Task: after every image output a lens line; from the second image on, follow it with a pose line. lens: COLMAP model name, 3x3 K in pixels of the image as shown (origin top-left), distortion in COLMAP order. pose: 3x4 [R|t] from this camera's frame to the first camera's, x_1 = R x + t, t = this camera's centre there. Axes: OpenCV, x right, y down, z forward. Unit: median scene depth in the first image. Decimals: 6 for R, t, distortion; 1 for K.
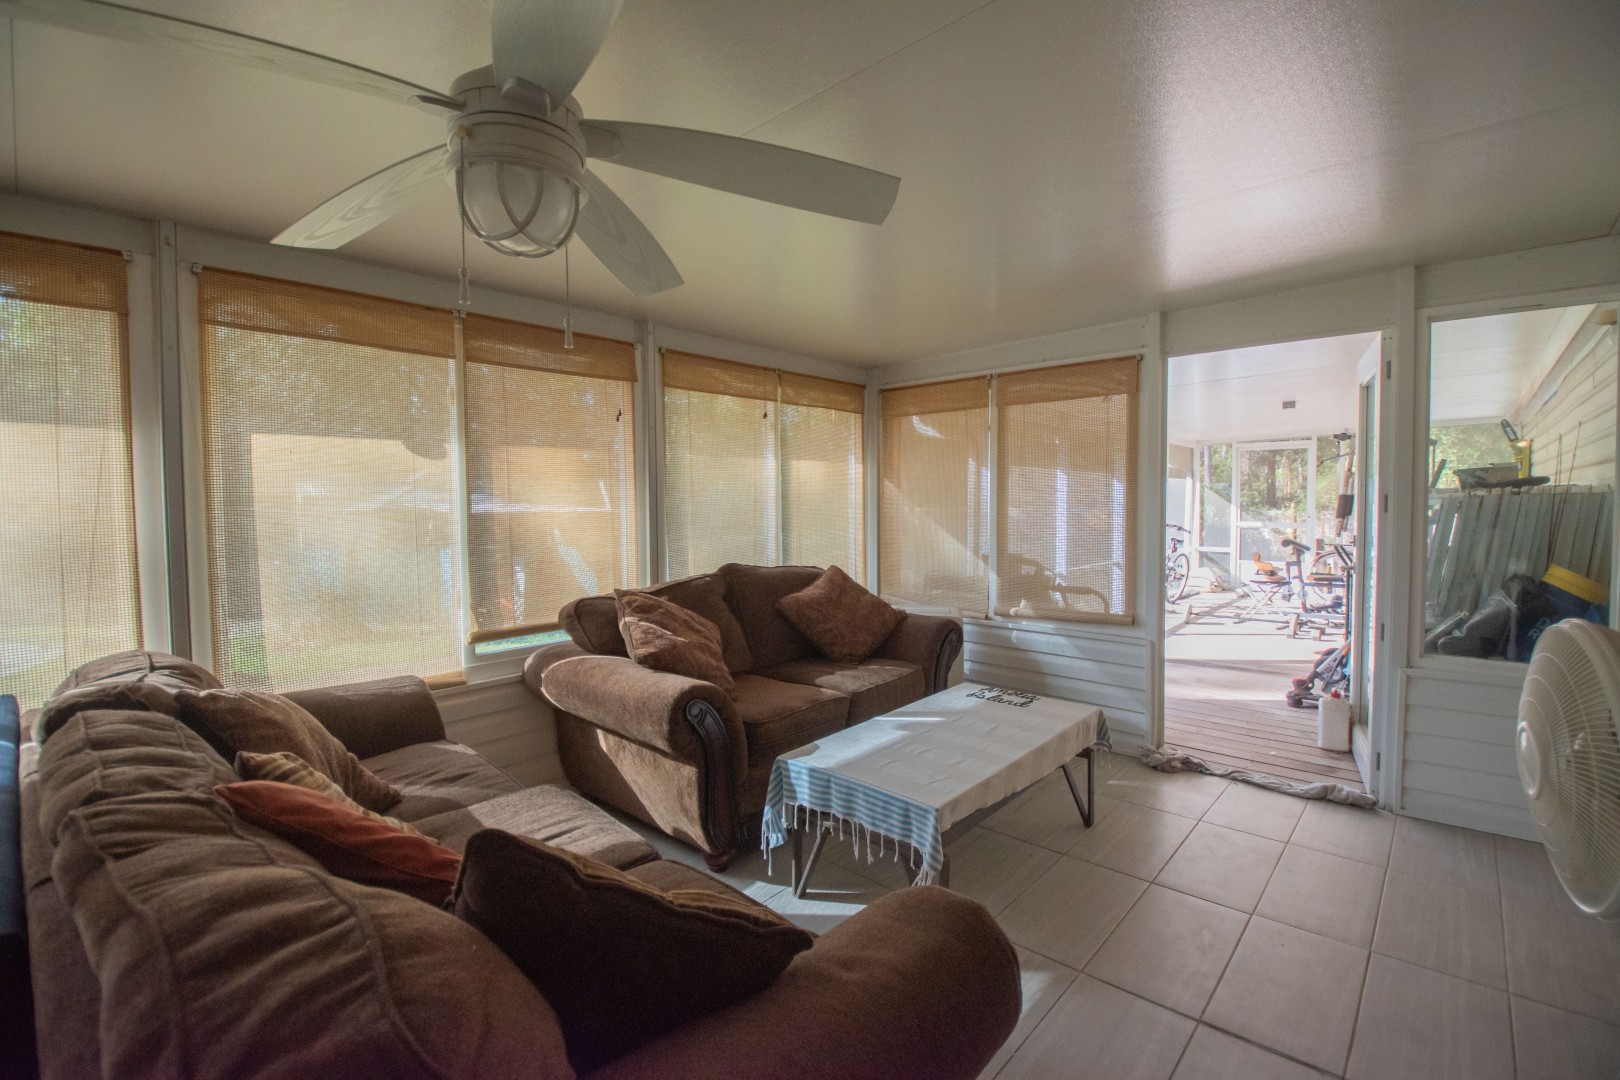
lens RADIAL K [[717.6, 0, 817.4], [0, 717.6, 528.8], [0, 0, 1]] dist [0.034714, -0.036724]
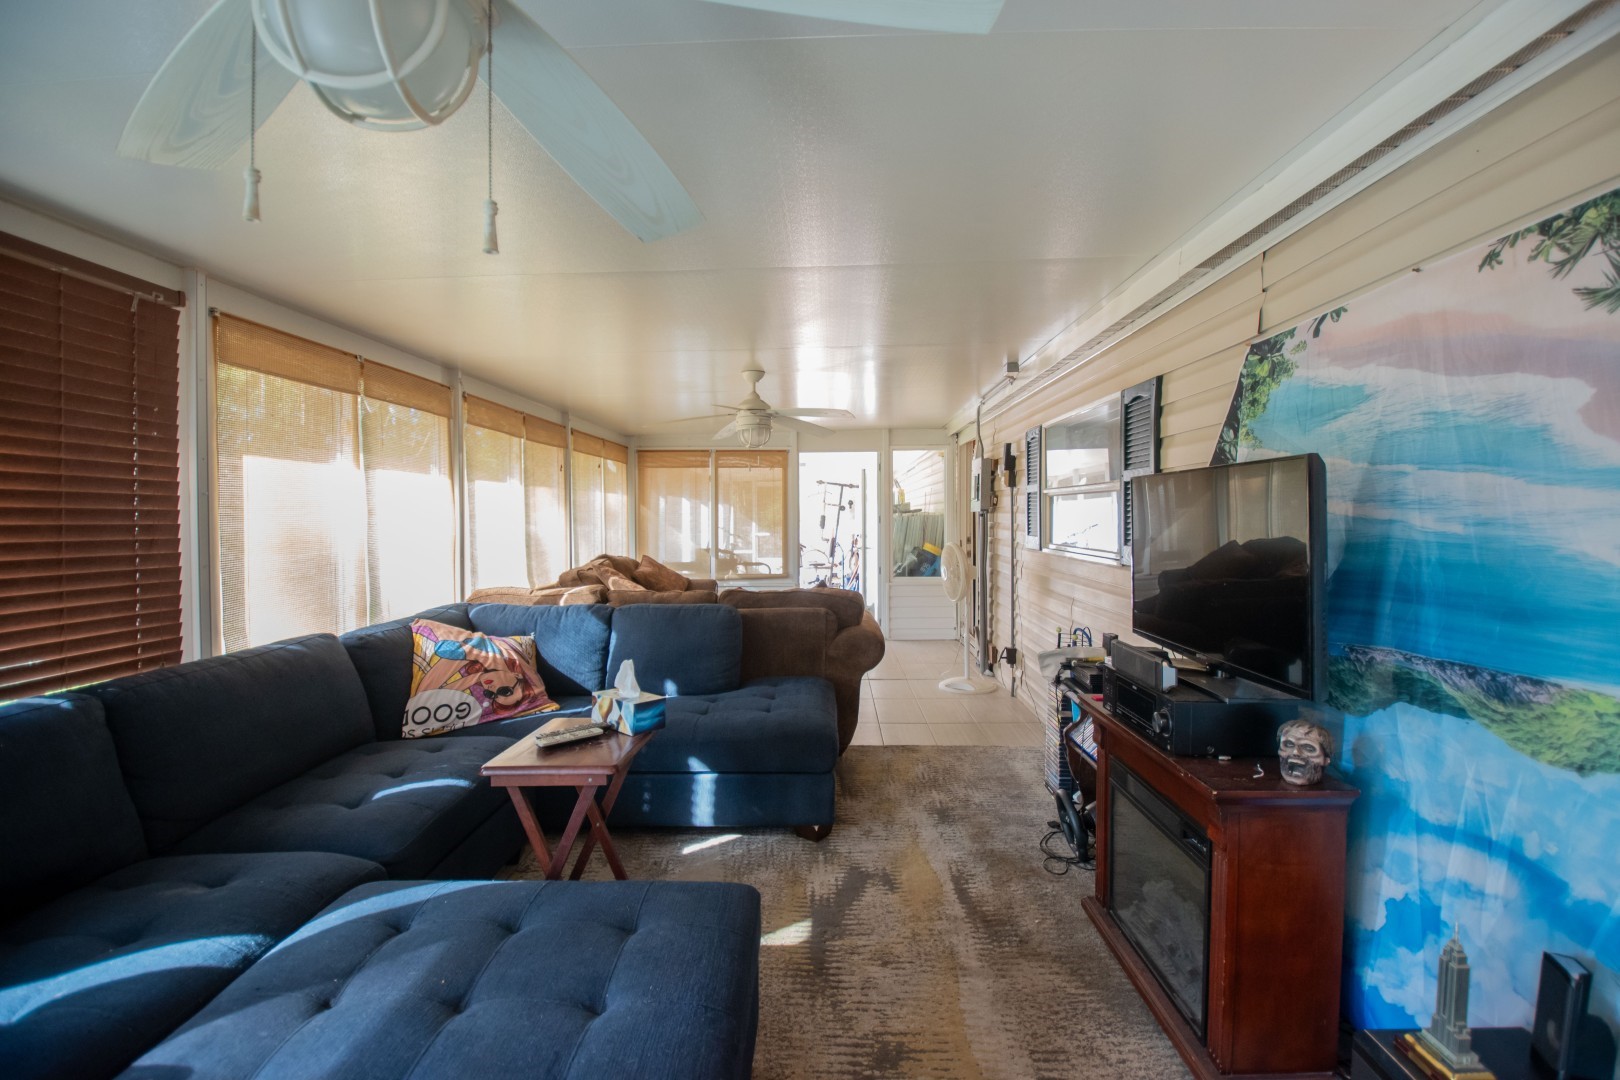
lens RADIAL K [[717.6, 0, 817.4], [0, 717.6, 528.8], [0, 0, 1]] dist [0.034714, -0.036724]
pose [[0.758532, -0.005789, 0.651611, -0.399280], [0.022450, 0.999599, -0.017252, 0.013569], [-0.651249, 0.027715, 0.758357, -0.300895]]
